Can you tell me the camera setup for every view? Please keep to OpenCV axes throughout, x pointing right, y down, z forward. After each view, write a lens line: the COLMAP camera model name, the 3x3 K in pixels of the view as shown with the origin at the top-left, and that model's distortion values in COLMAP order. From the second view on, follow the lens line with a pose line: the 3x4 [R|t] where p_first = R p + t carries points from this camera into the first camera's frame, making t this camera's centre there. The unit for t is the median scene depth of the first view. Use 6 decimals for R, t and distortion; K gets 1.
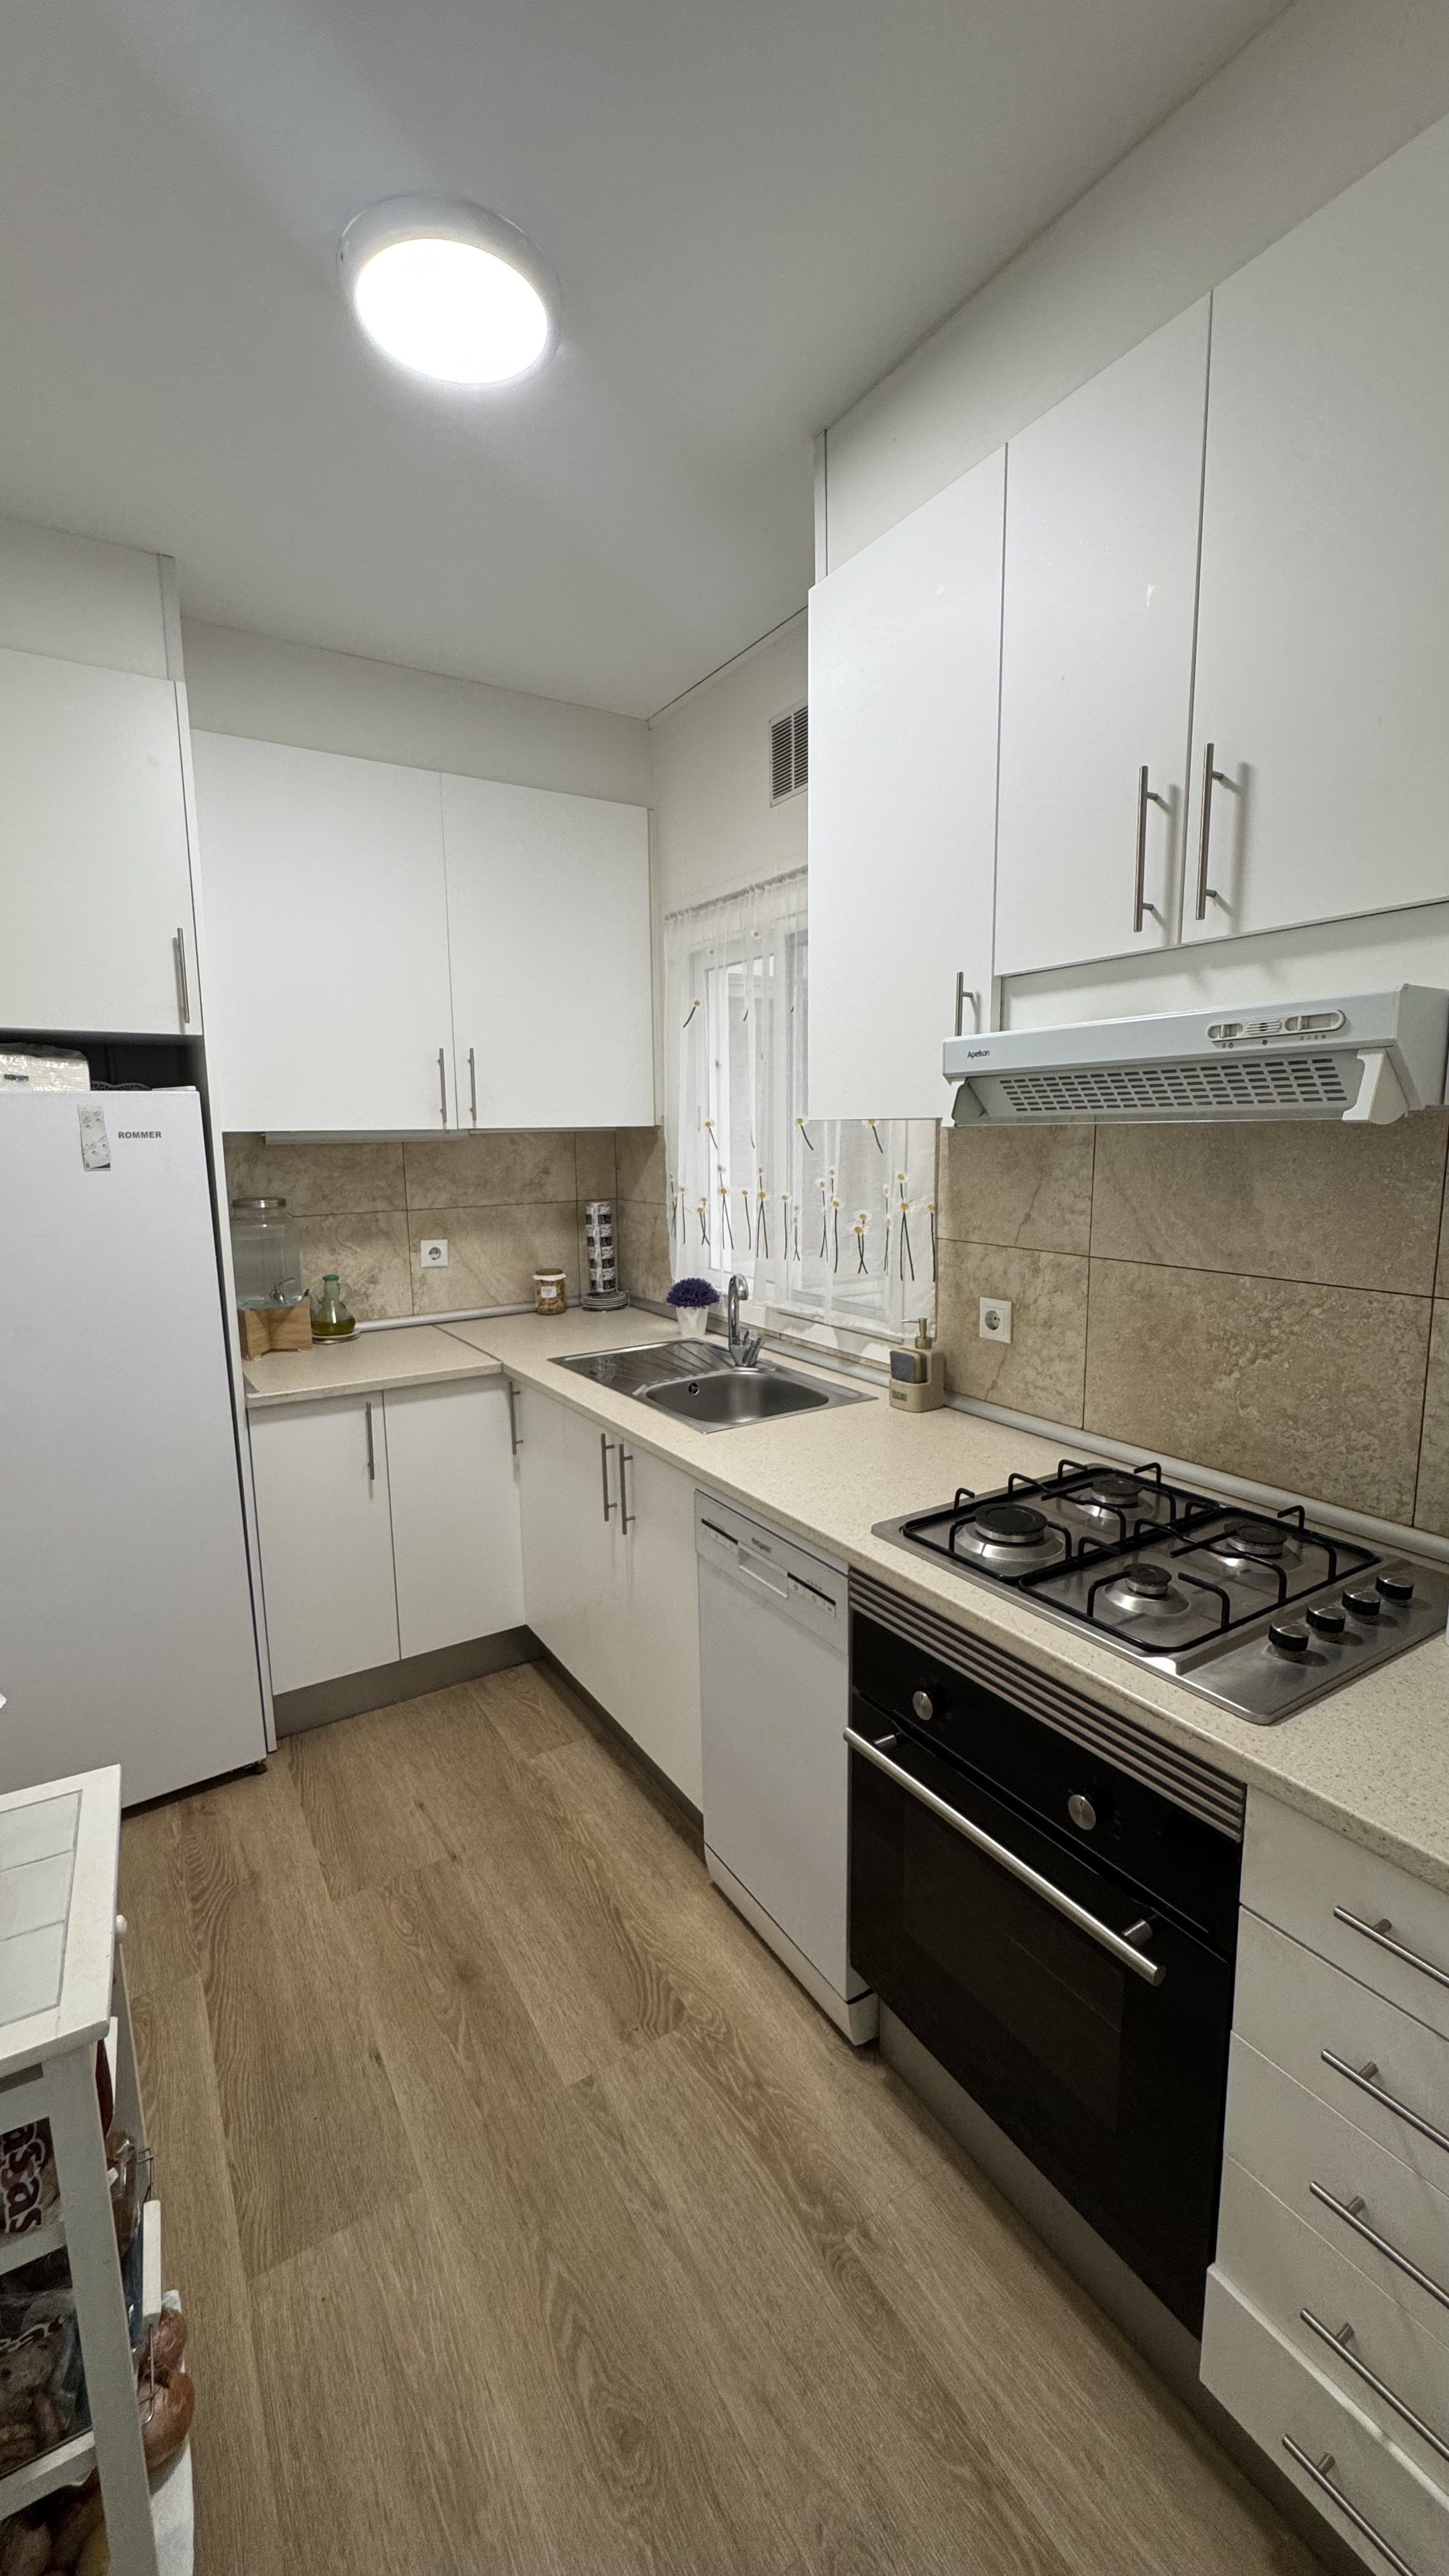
lens RADIAL K [[1029.2, 0, 728.4], [0, 1029.2, 1288.5], [0, 0, 1]] dist [-0.003069, 0.000824]
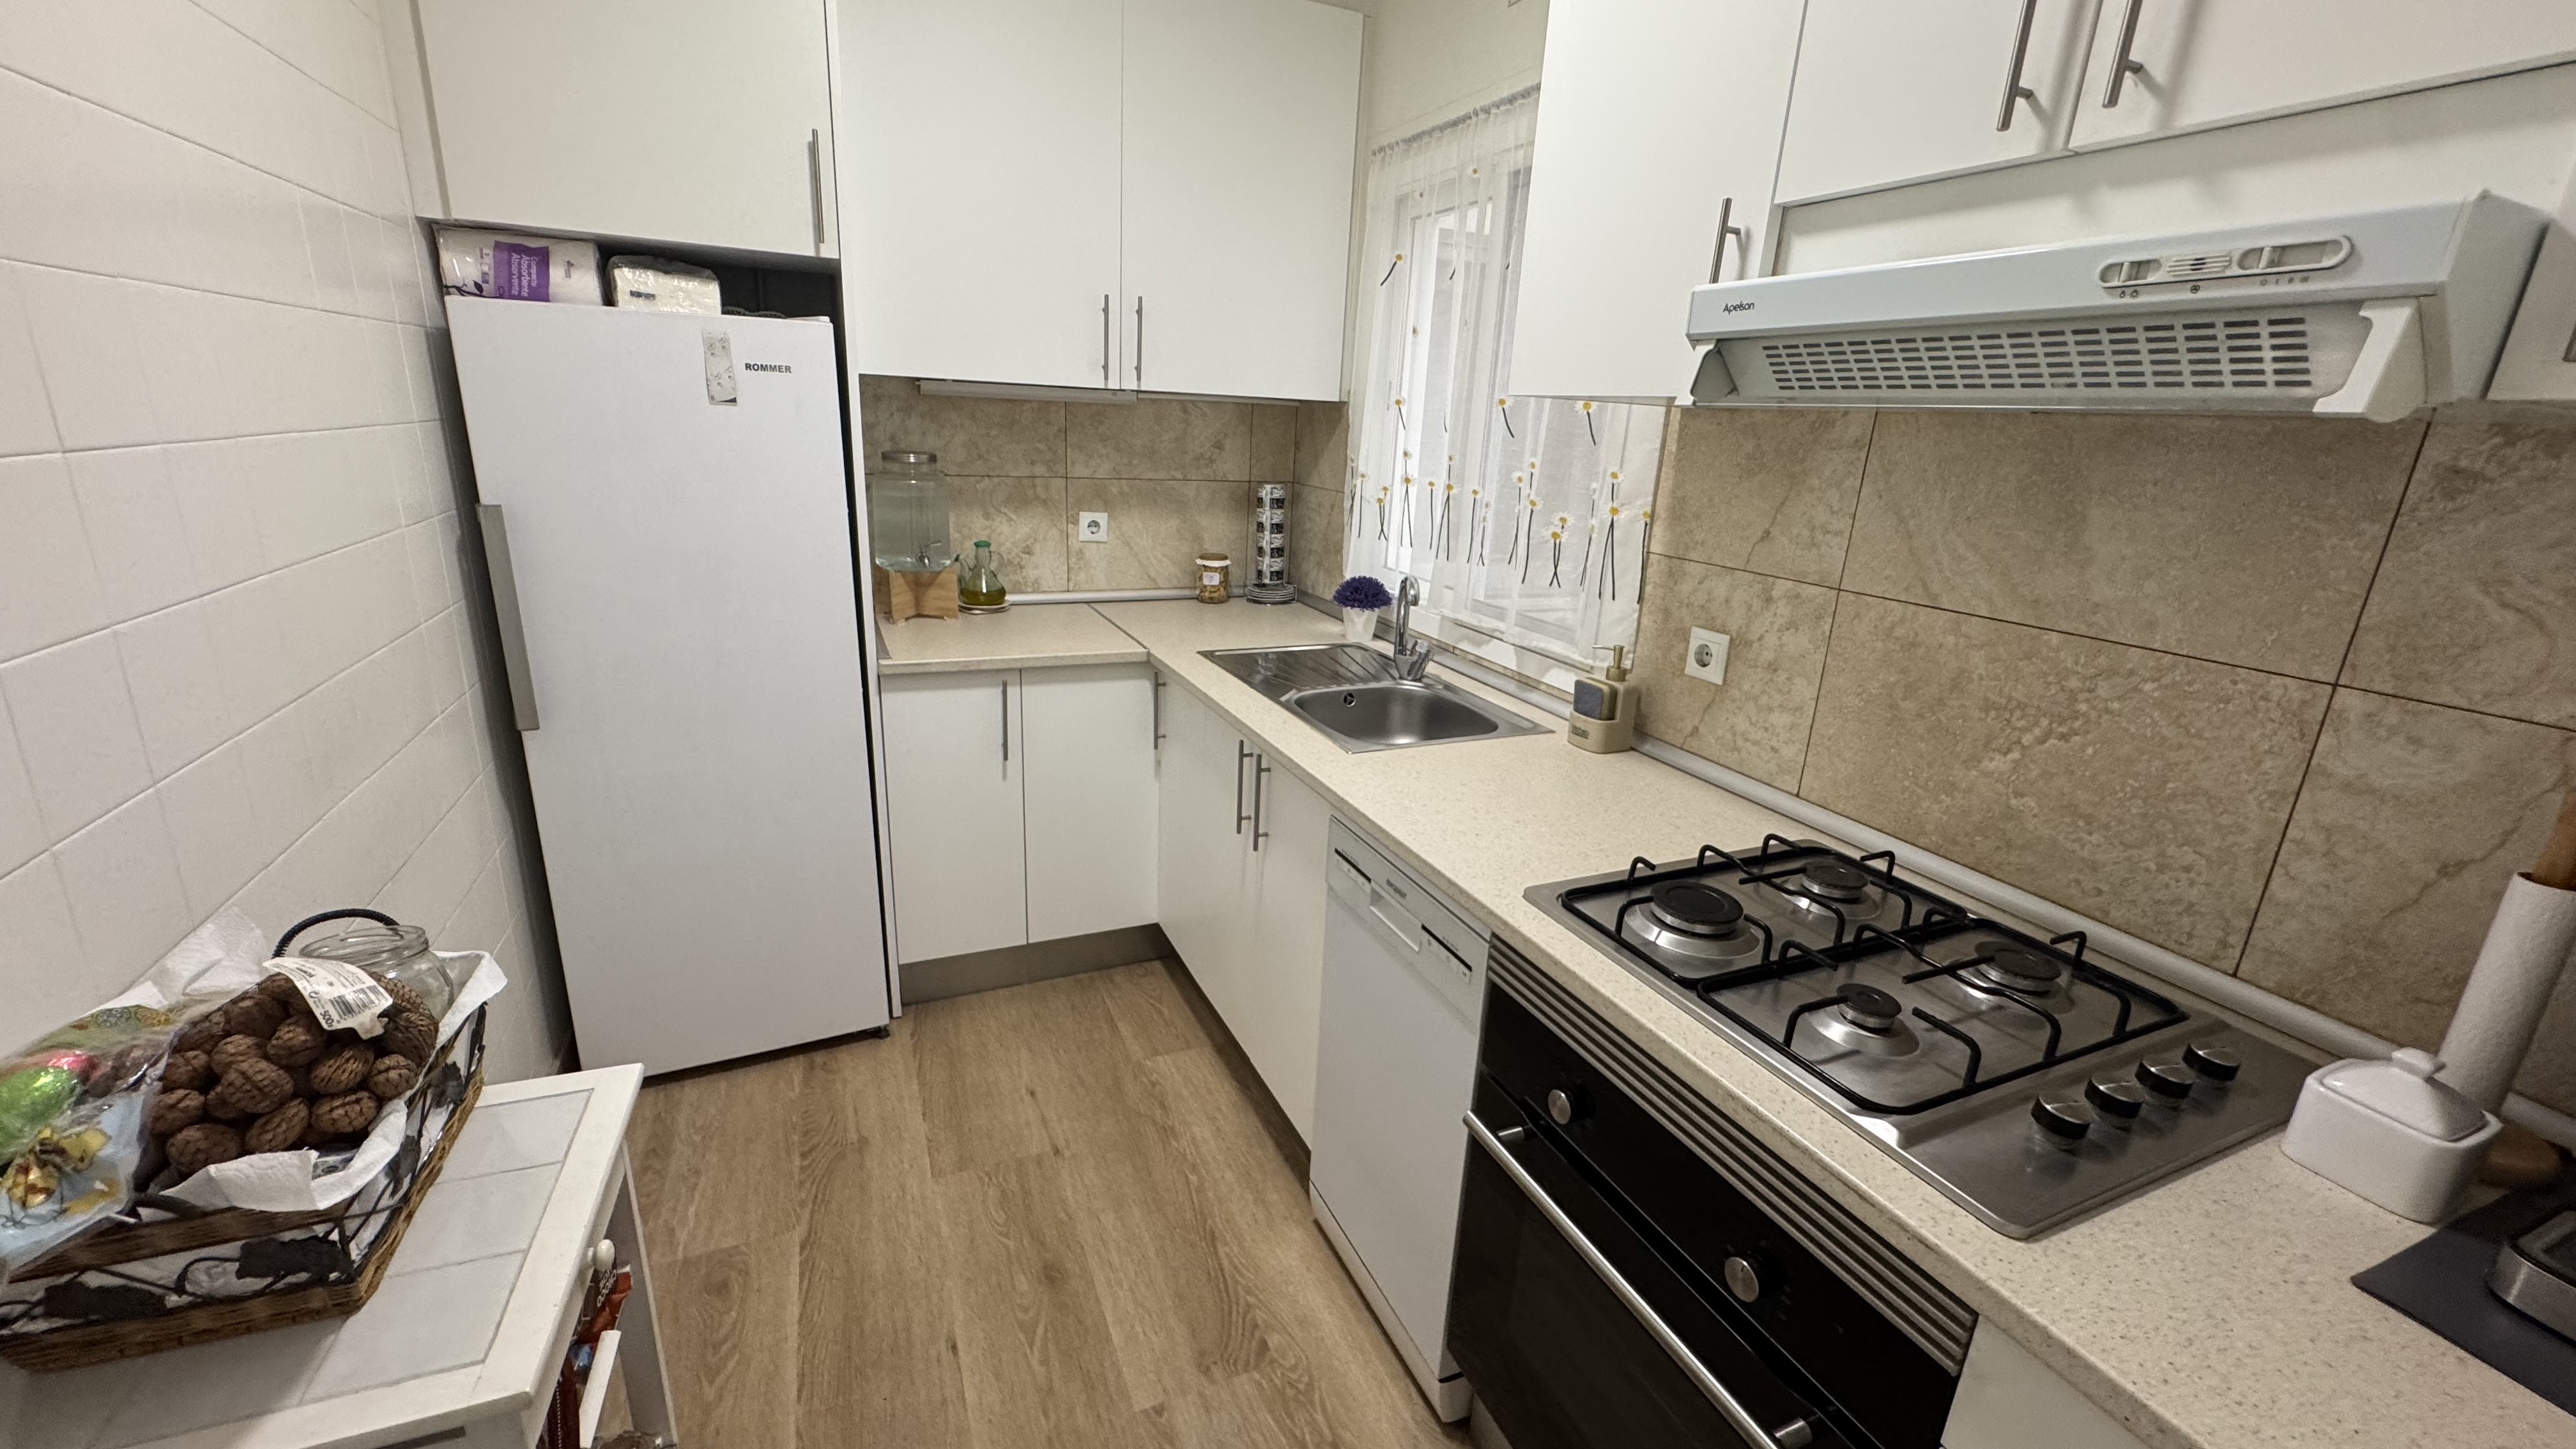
lens RADIAL K [[1029.2, 0, 1287.6], [0, 1029.2, 725.5], [0, 0, 1]] dist [-0.003069, 0.000824]
pose [[0.988321, 0.100014, -0.114970, 0.026960], [-0.083629, 0.986694, 0.139429, -0.001899], [0.127385, -0.128186, 0.983535, 0.144624]]
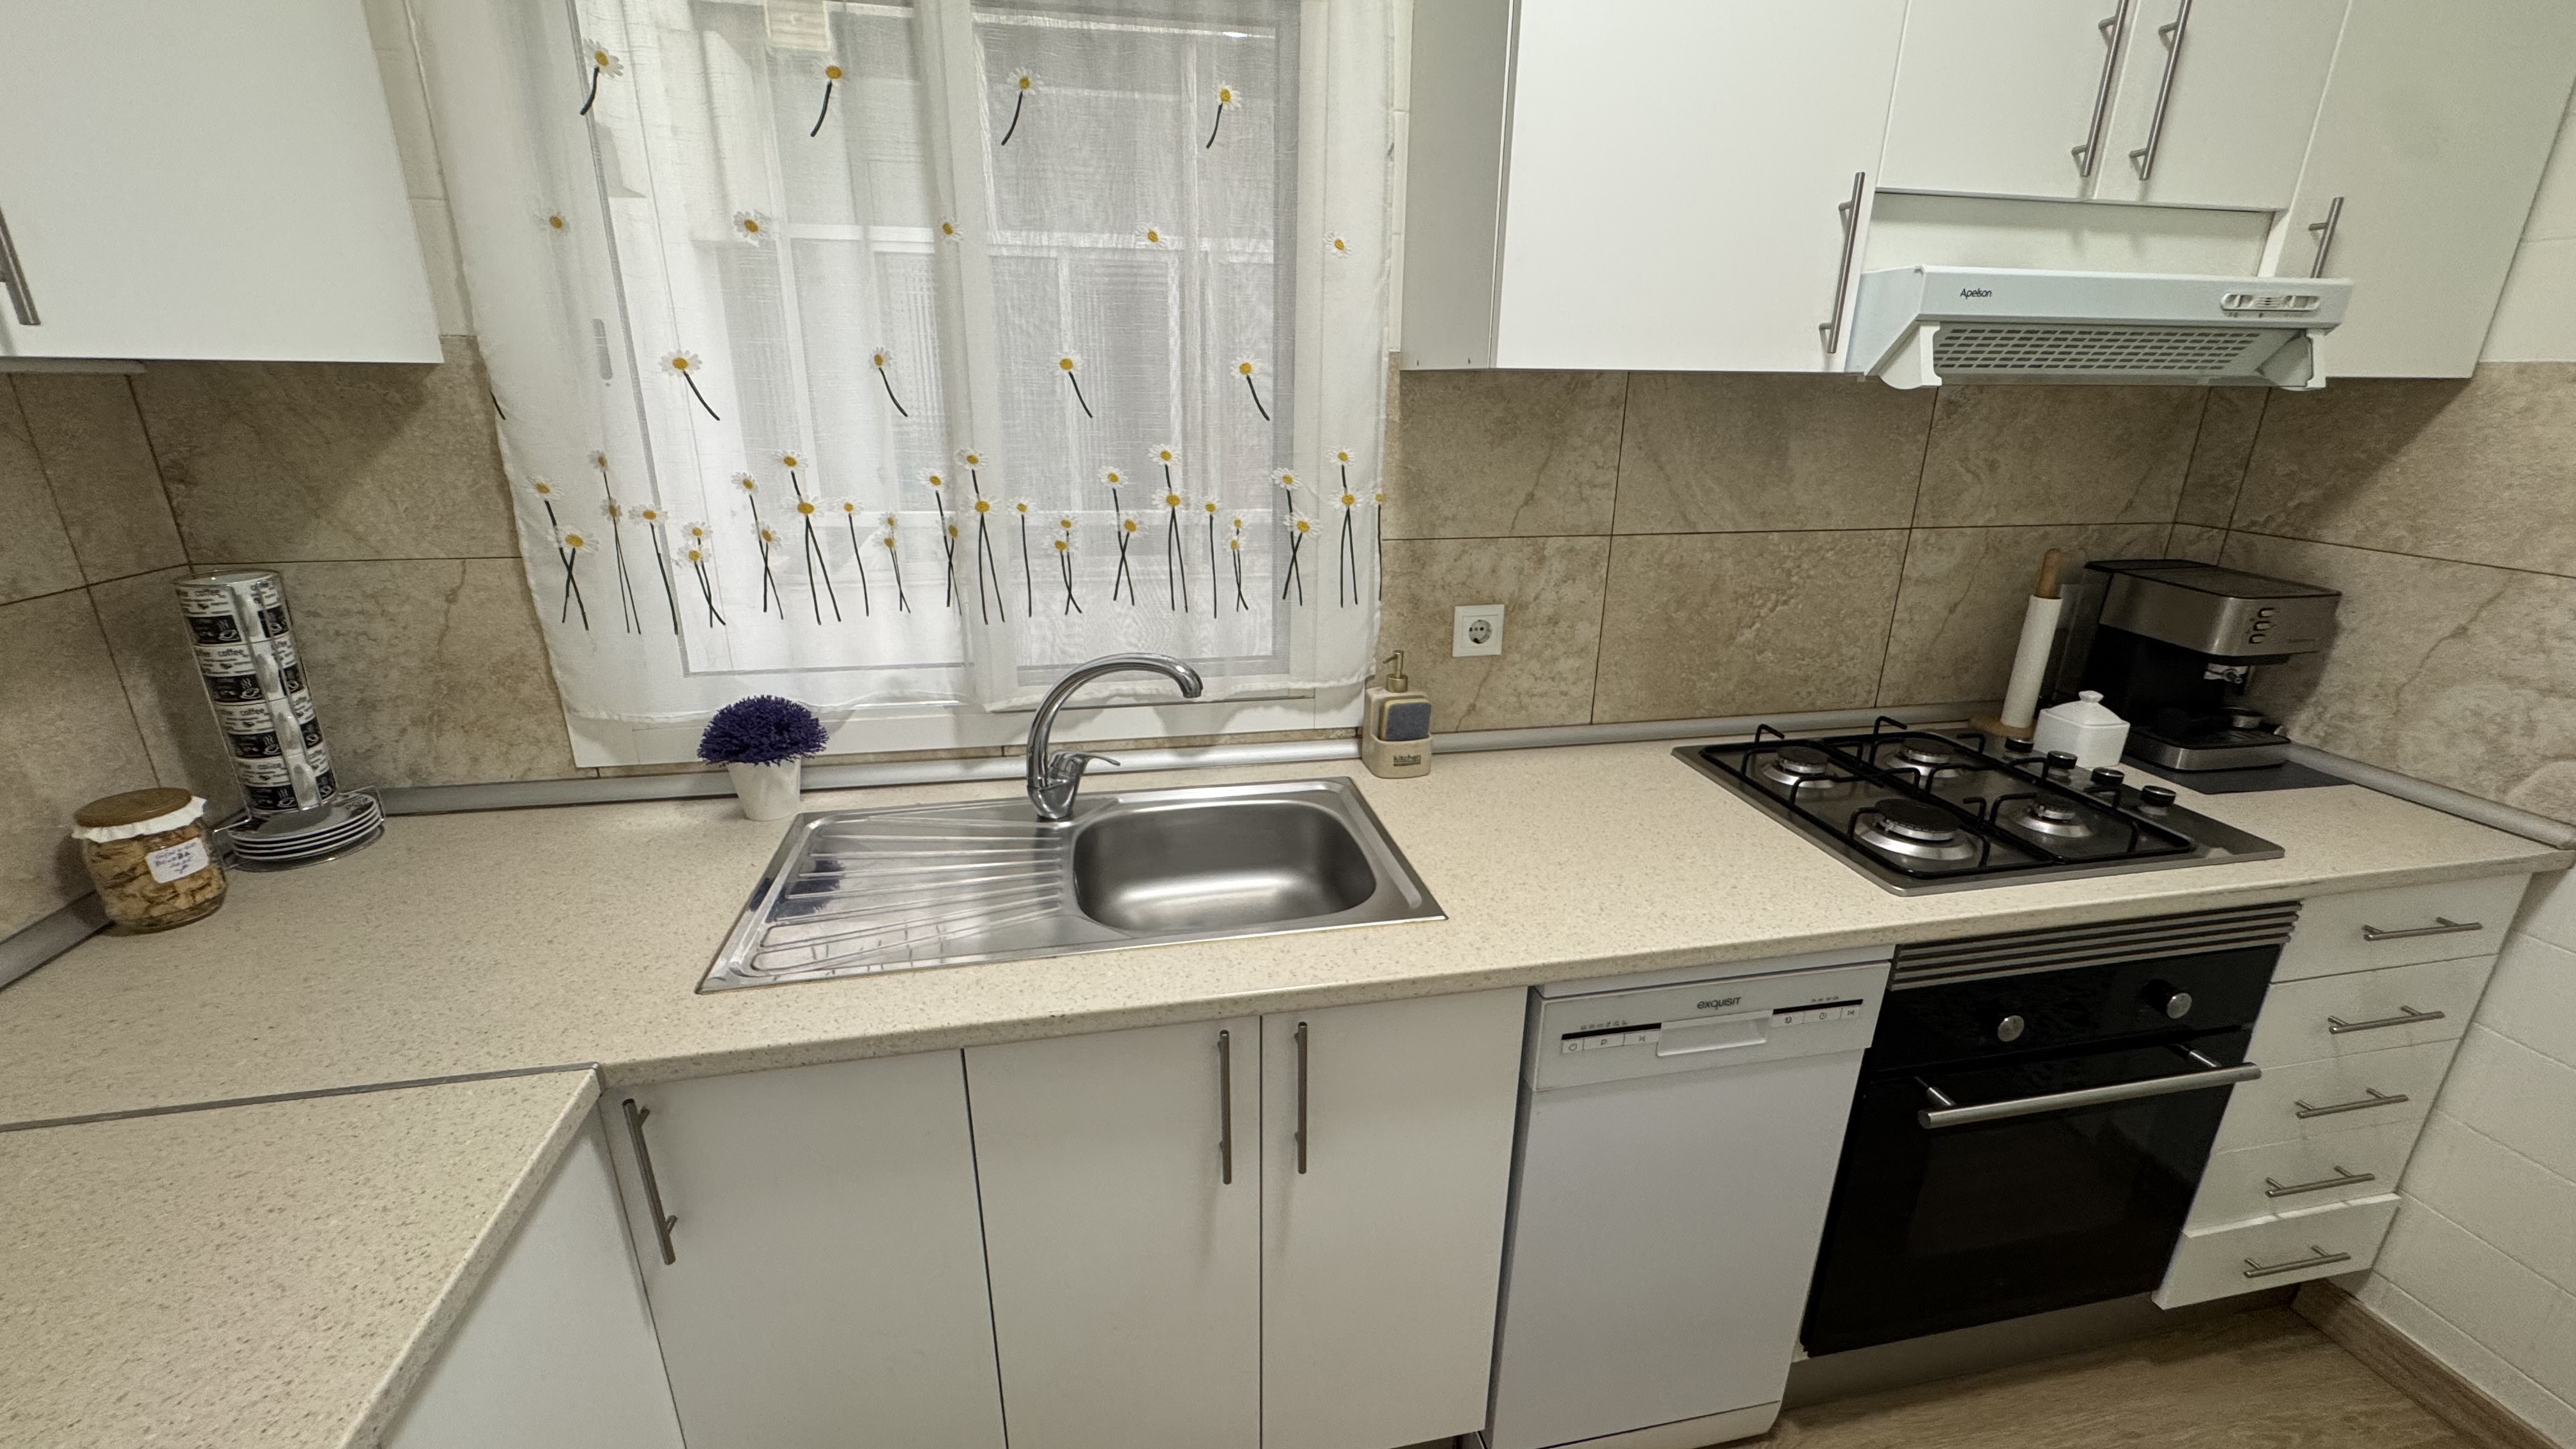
lens RADIAL K [[1029.2, 0, 1285.2], [0, 1029.2, 723.1], [0, 0, 1]] dist [-0.003069, 0.000824]
pose [[0.349975, -0.283522, 0.892823, -0.637555], [0.131766, 0.958521, 0.252735, -0.147724], [-0.927446, 0.029192, 0.372817, 1.000374]]
